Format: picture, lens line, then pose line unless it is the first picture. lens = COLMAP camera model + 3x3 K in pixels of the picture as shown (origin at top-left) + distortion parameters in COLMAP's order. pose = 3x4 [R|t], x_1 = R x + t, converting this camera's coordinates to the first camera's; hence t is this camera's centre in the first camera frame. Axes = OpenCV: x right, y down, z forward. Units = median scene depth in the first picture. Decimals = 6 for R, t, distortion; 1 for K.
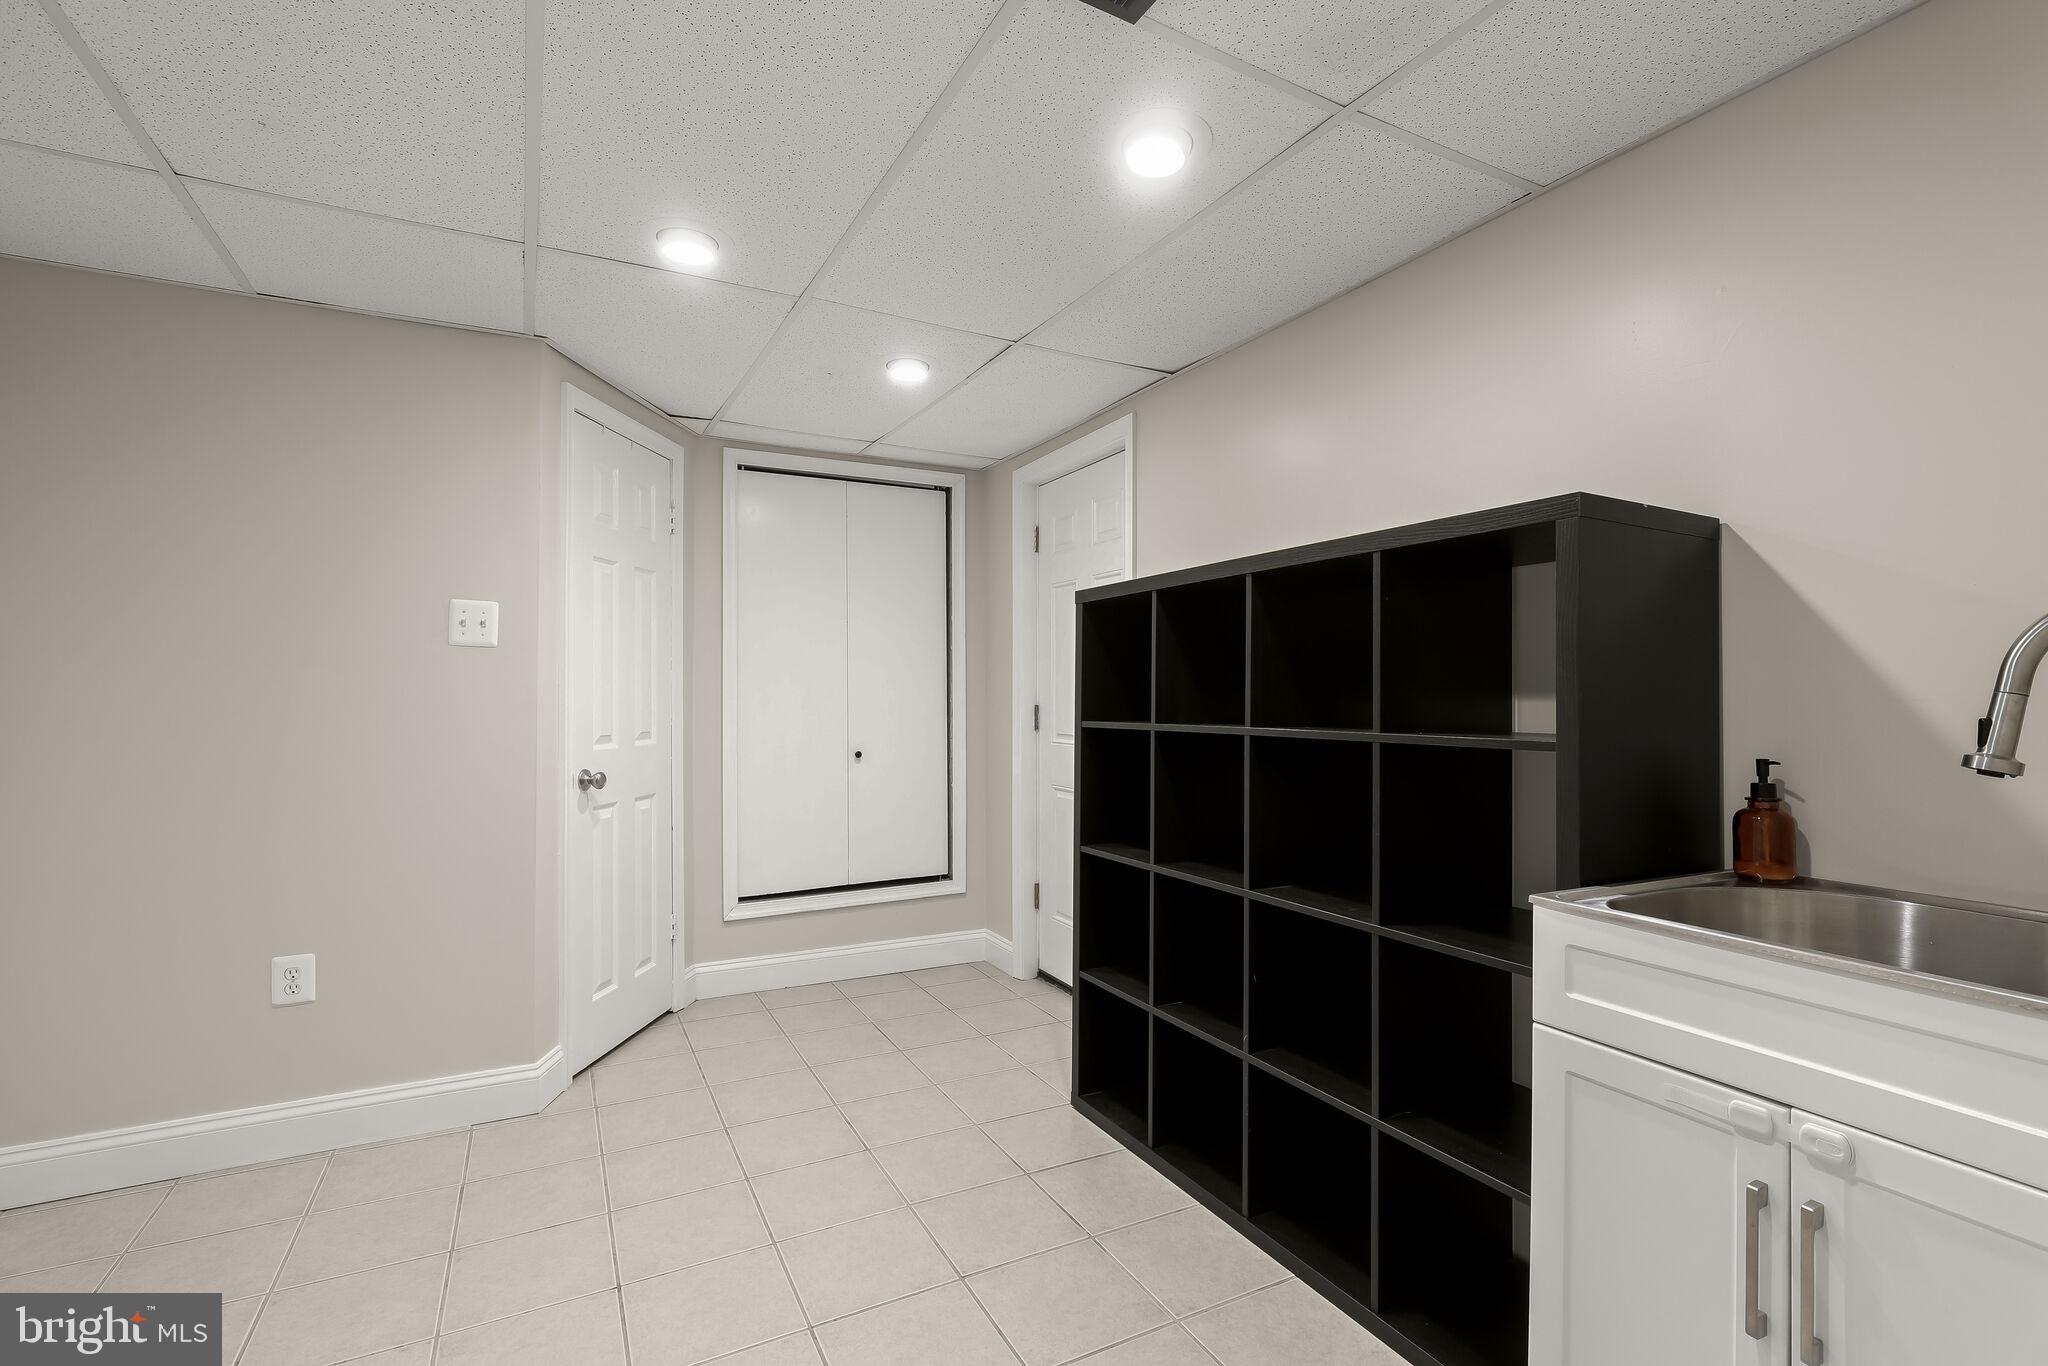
lens RADIAL K [[930.2, 0, 1030.4], [0, 930.2, 698.2], [0, 0, 1]] dist [-0.002214, 0.001239]
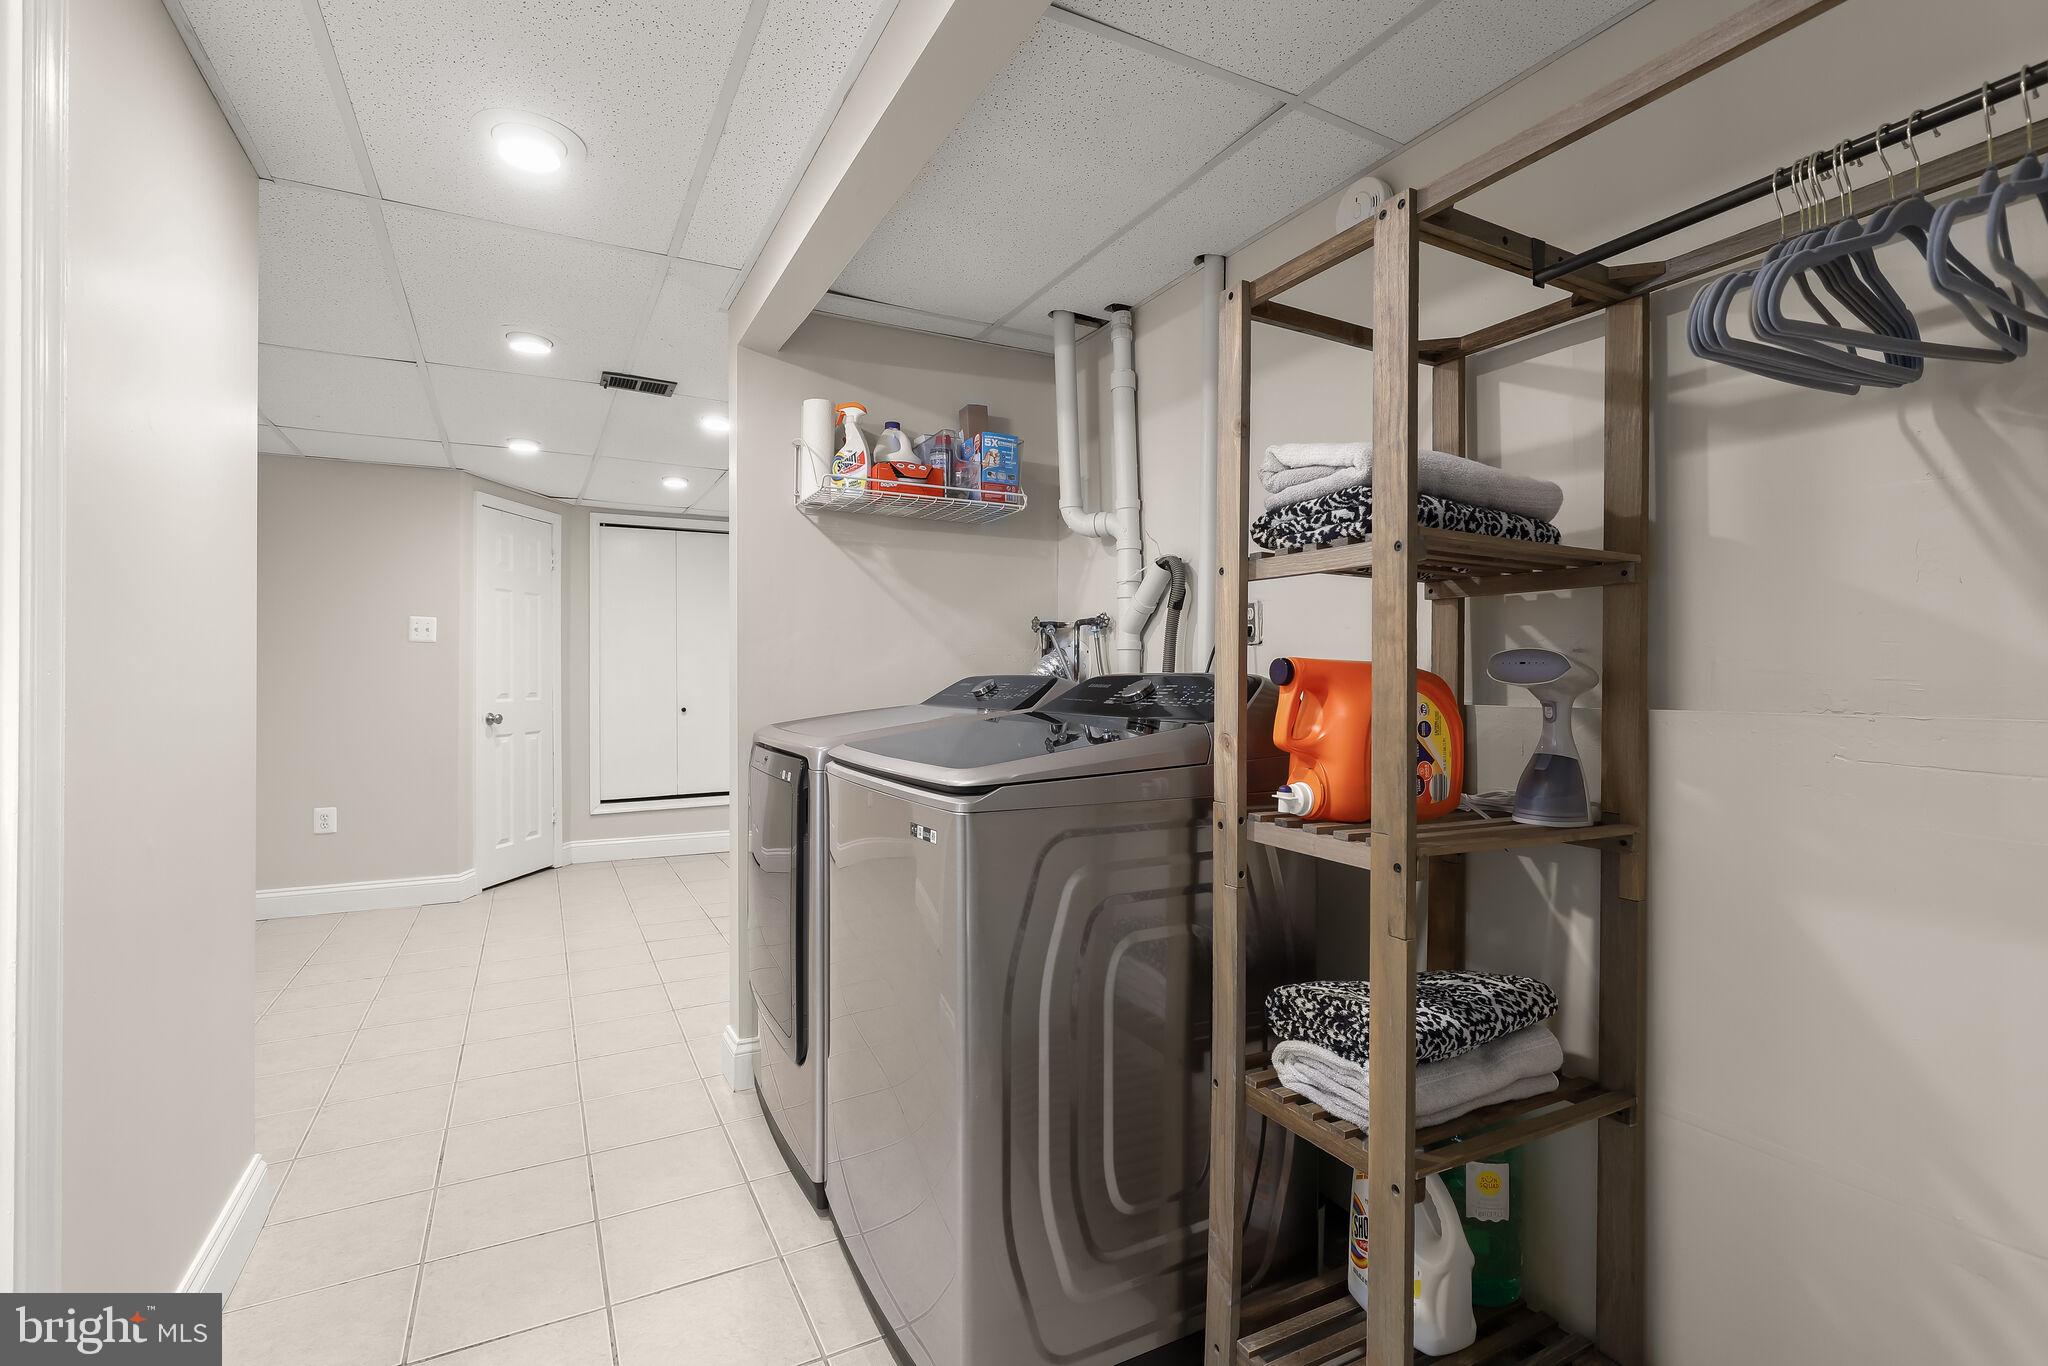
lens RADIAL K [[930.2, 0, 1017.9], [0, 930.2, 671.8], [0, 0, 1]] dist [-0.002214, 0.001239]
pose [[0.999962, -0.008216, -0.002832, 0.501220], [0.008181, 0.999893, -0.012150, 0.030127], [0.002932, 0.012126, 0.999922, -0.715630]]
